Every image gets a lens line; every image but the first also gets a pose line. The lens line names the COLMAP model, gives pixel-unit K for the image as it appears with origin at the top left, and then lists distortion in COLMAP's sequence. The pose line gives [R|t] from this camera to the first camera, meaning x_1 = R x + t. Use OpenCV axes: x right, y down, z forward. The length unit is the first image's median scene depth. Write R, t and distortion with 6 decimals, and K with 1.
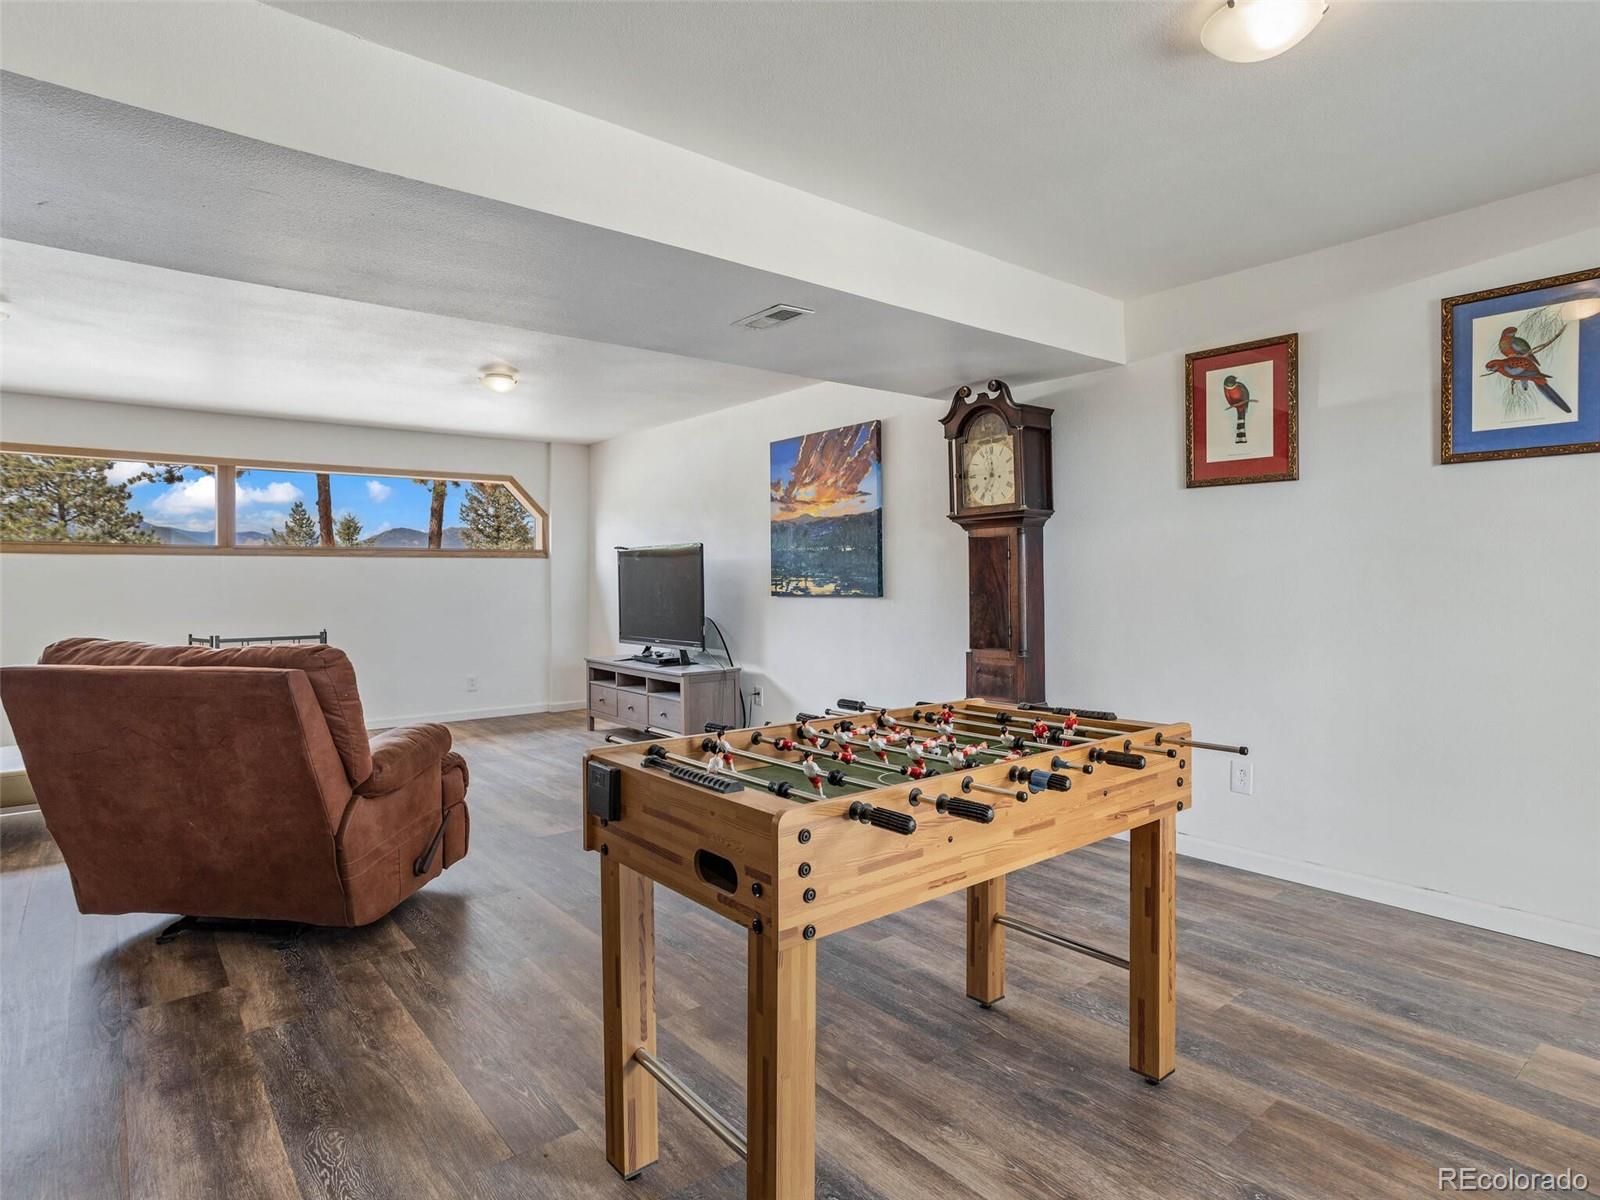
lens RADIAL K [[875.2, 0, 800.0], [0, 875.2, 600.0], [0, 0, 1]] dist [-0.053206, 0.025383]
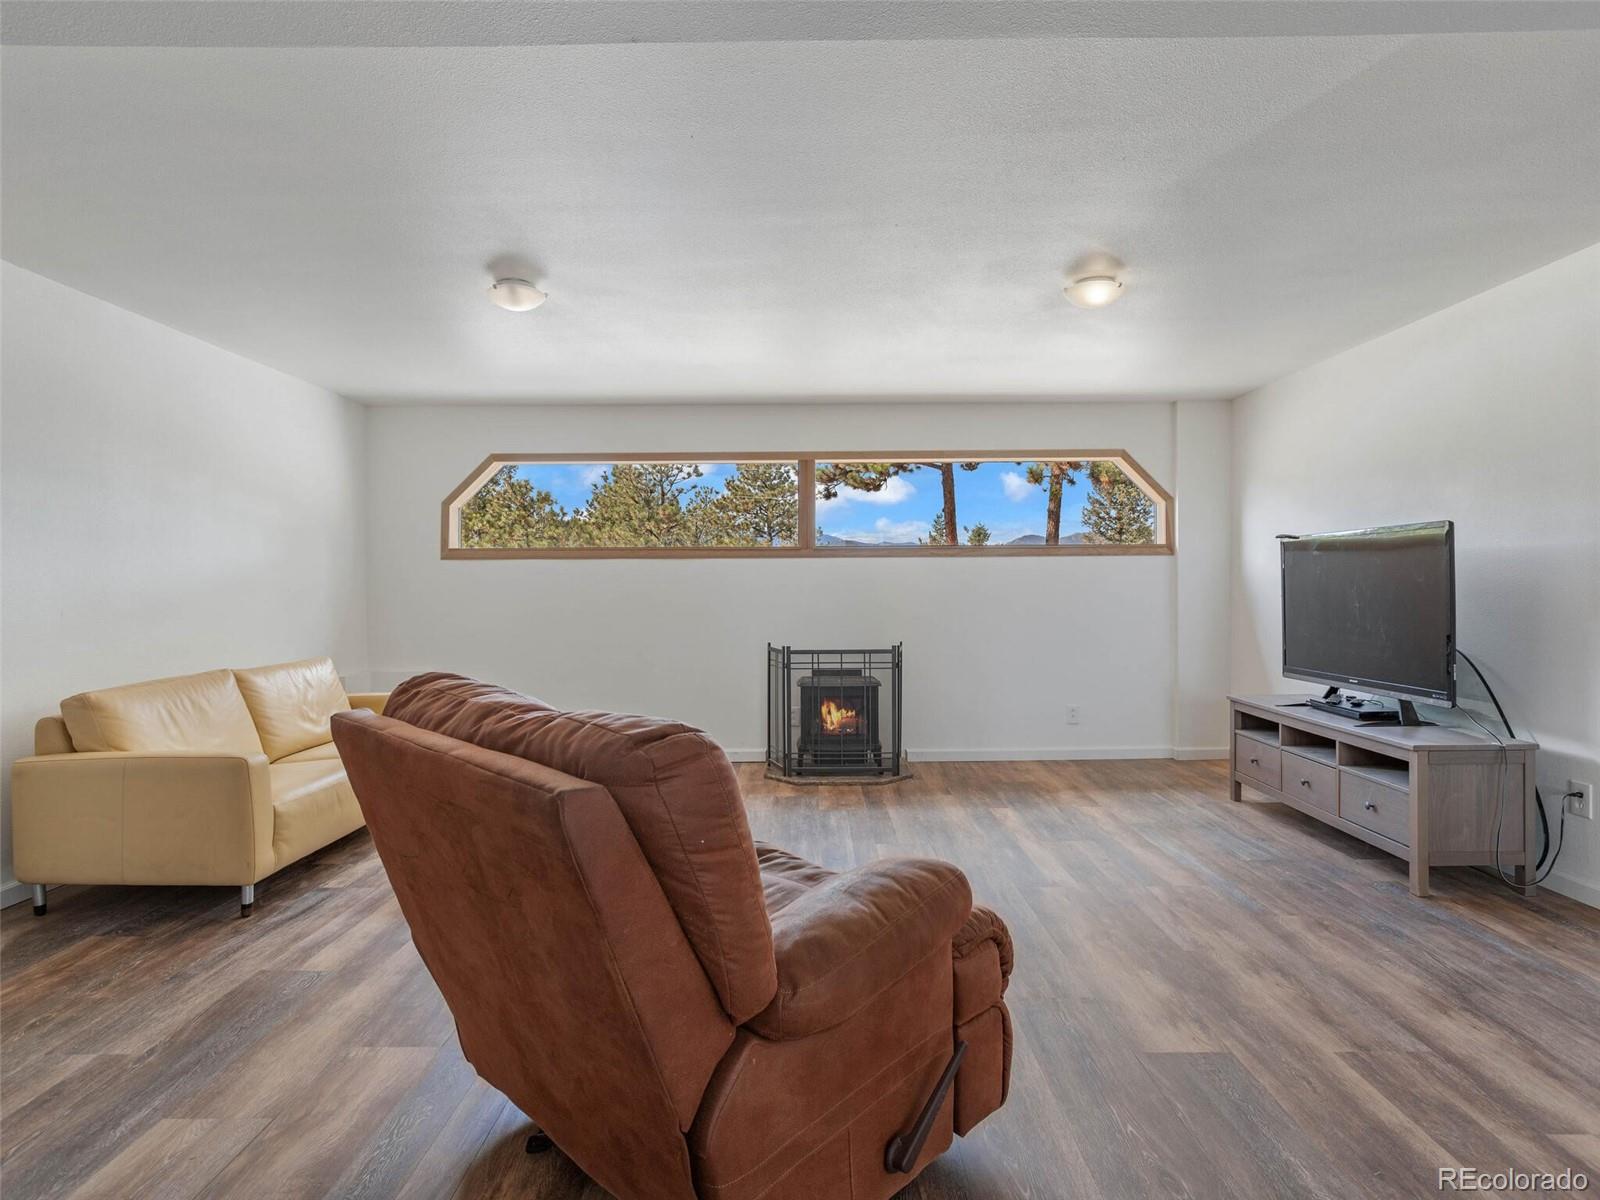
lens RADIAL K [[868.5, 0, 796.4], [0, 868.5, 578.1], [0, 0, 1]] dist [-0.052983, 0.038763]
pose [[0.768505, -0.005050, -0.639824, -0.086380], [-0.013632, 0.999613, -0.024263, -0.007770], [0.639699, 0.027368, 0.768138, 0.298923]]
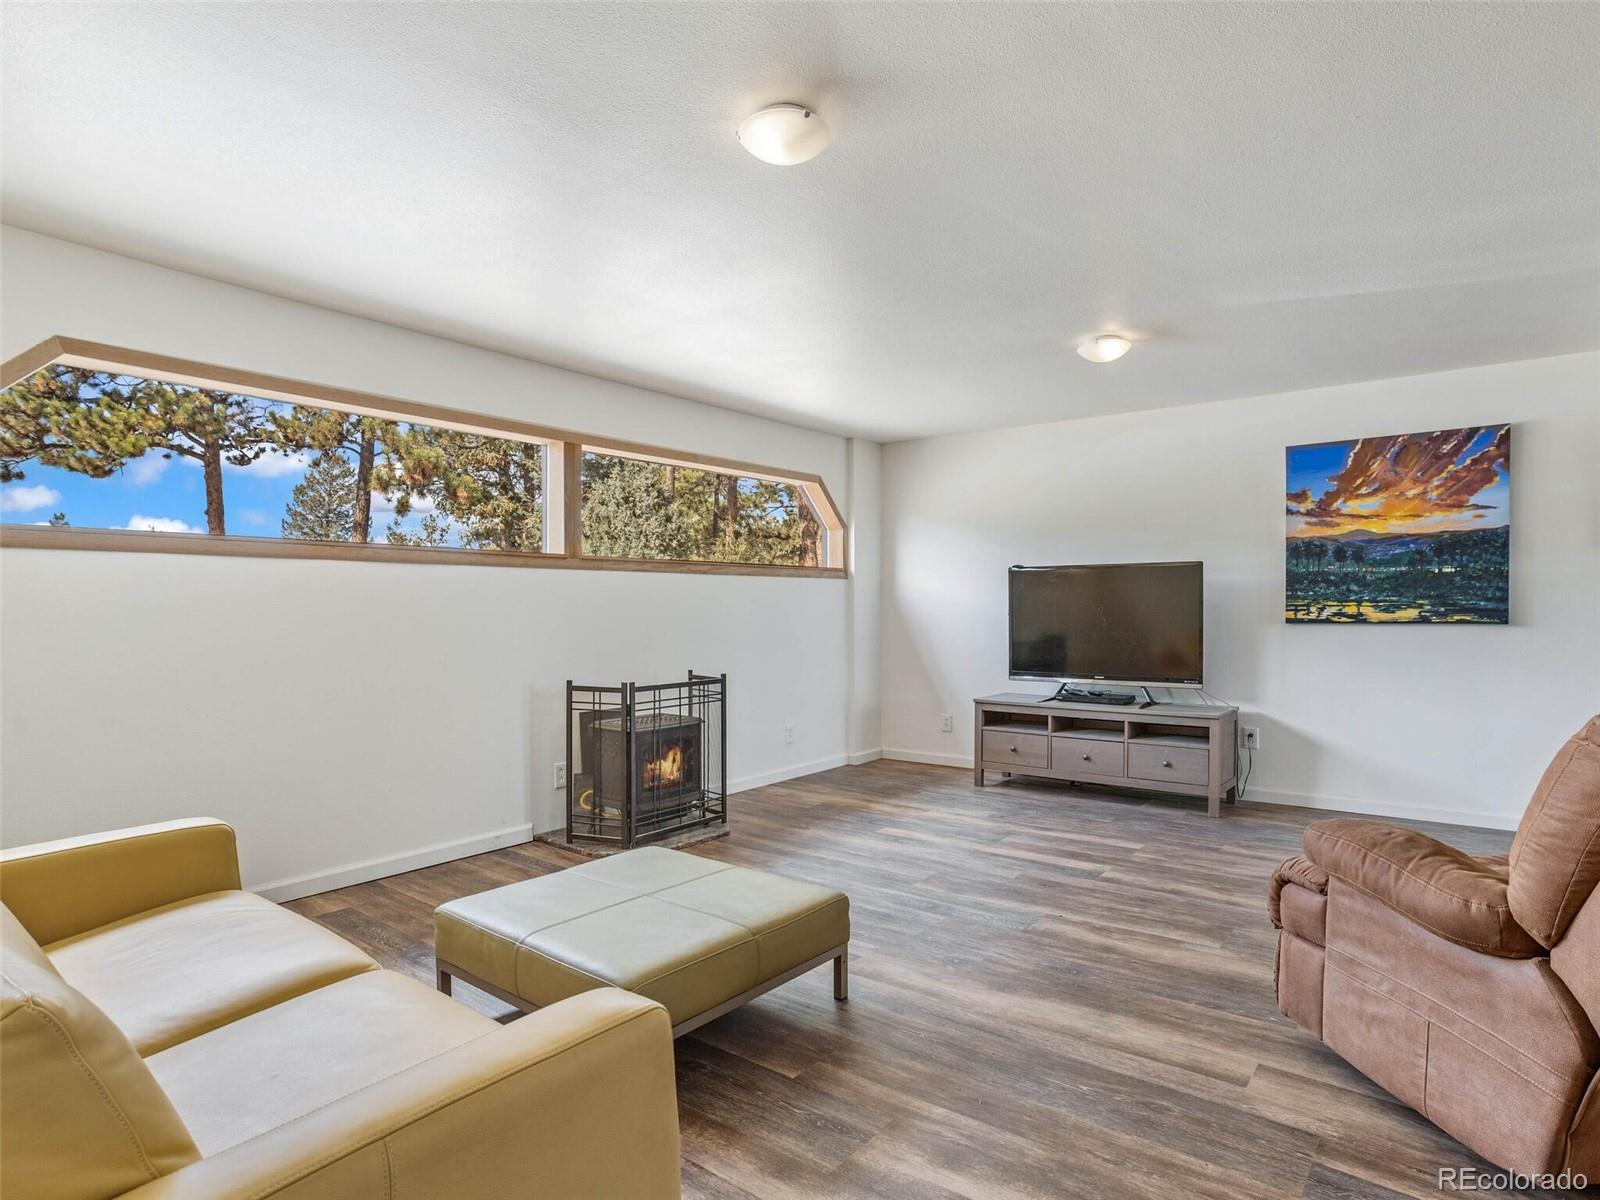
lens RADIAL K [[882.5, 0, 799.6], [0, 882.5, 623.0], [0, 0, 1]] dist [-0.046895, 0.033405]
pose [[0.977376, -0.003120, 0.211485, -0.705212], [0.004019, 0.999985, -0.003822, -0.003608], [-0.211470, 0.004586, 0.977374, 0.260237]]
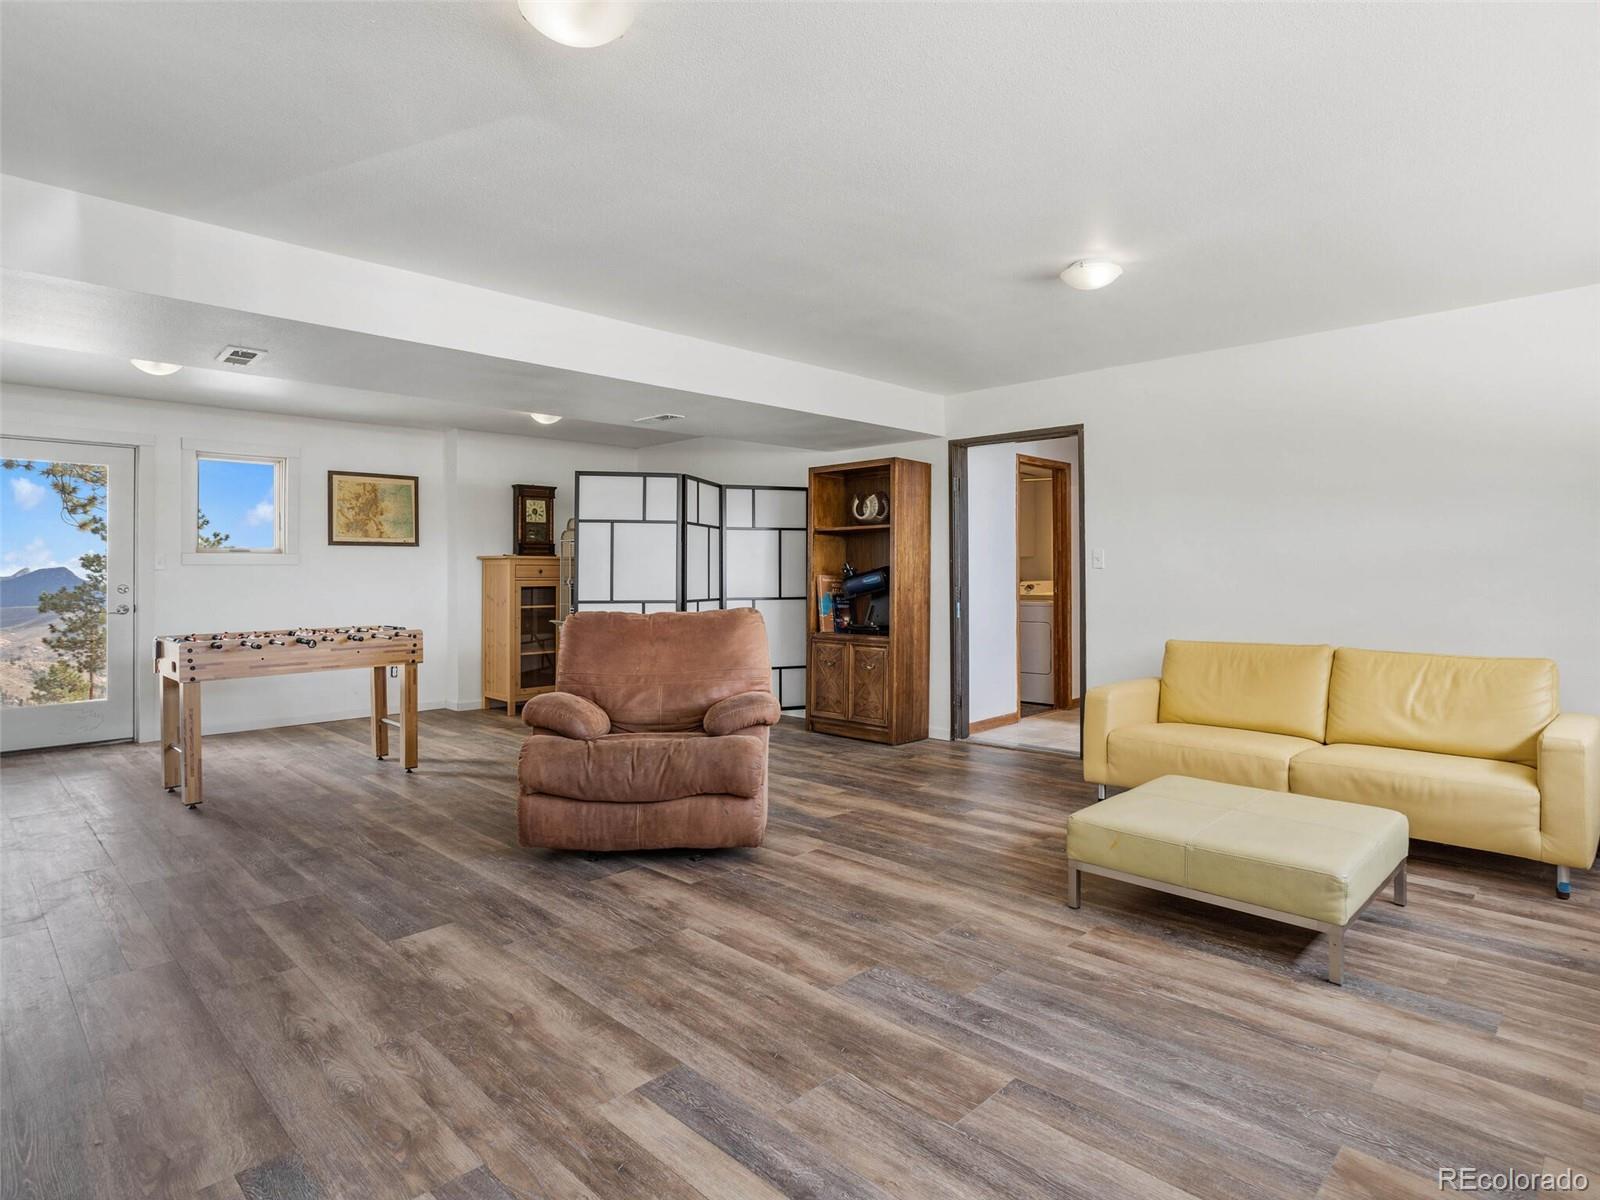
lens RADIAL K [[882.5, 0, 799.6], [0, 882.5, 623.0], [0, 0, 1]] dist [-0.046895, 0.033405]
pose [[-0.994351, 0.012825, -0.105361, -0.362967], [0.004434, 0.996826, 0.079491, -0.026303], [0.106046, 0.078575, -0.991252, 1.214177]]
